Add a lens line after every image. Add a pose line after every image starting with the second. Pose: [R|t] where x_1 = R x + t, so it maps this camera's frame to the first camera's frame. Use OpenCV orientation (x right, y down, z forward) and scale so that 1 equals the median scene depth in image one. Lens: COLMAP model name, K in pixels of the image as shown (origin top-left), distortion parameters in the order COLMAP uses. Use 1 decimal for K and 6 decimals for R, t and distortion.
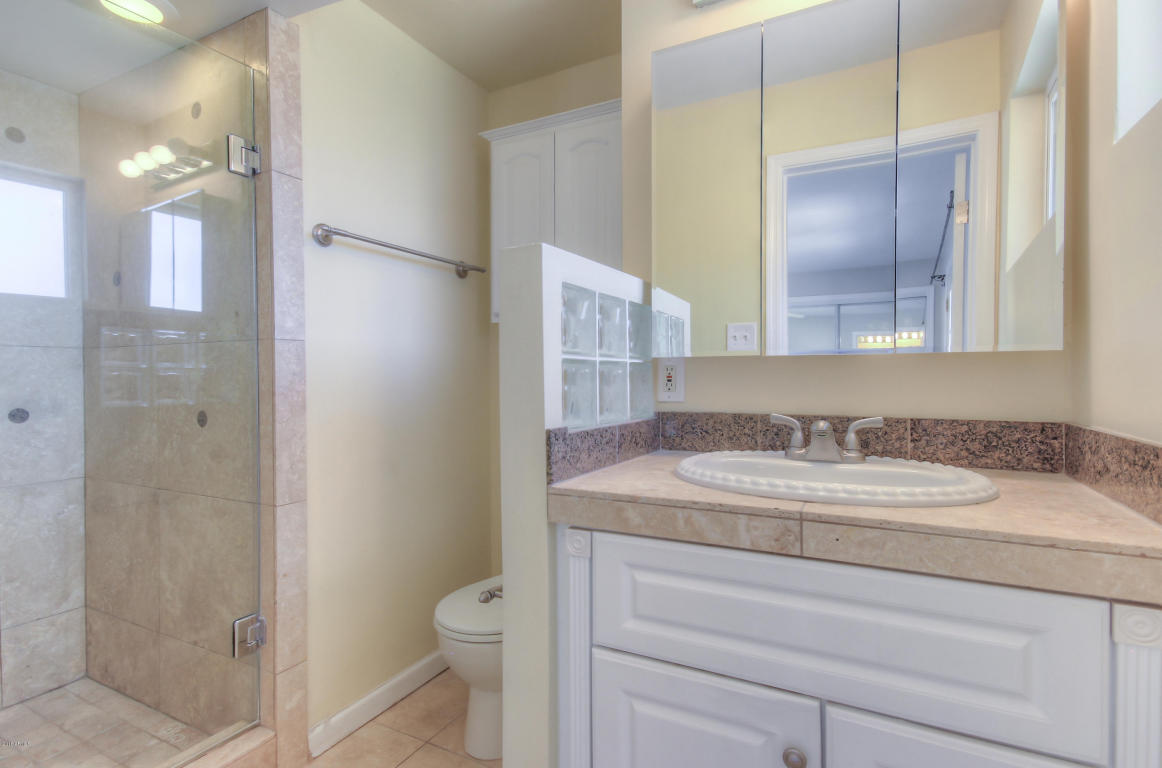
lens RADIAL K [[554.8, 0, 584.3], [0, 554.8, 380.6], [0, 0, 1]] dist [0.017665, -0.001234]
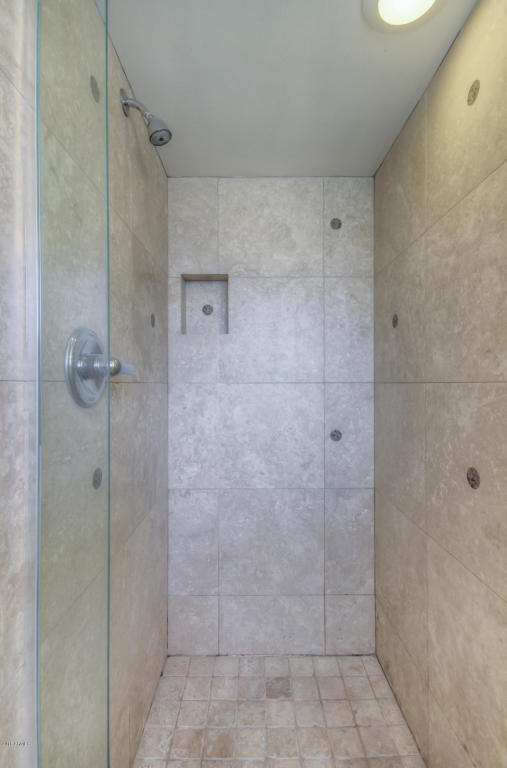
lens RADIAL K [[366.7, 0, 254.4], [0, 366.7, 385.0], [0, 0, 1]] dist [0.017665, -0.001234]
pose [[0.458791, 0.005228, -0.888529, -0.320395], [-0.009954, 0.999950, 0.000744, -0.055287], [0.888489, 0.008503, 0.458820, 0.428007]]
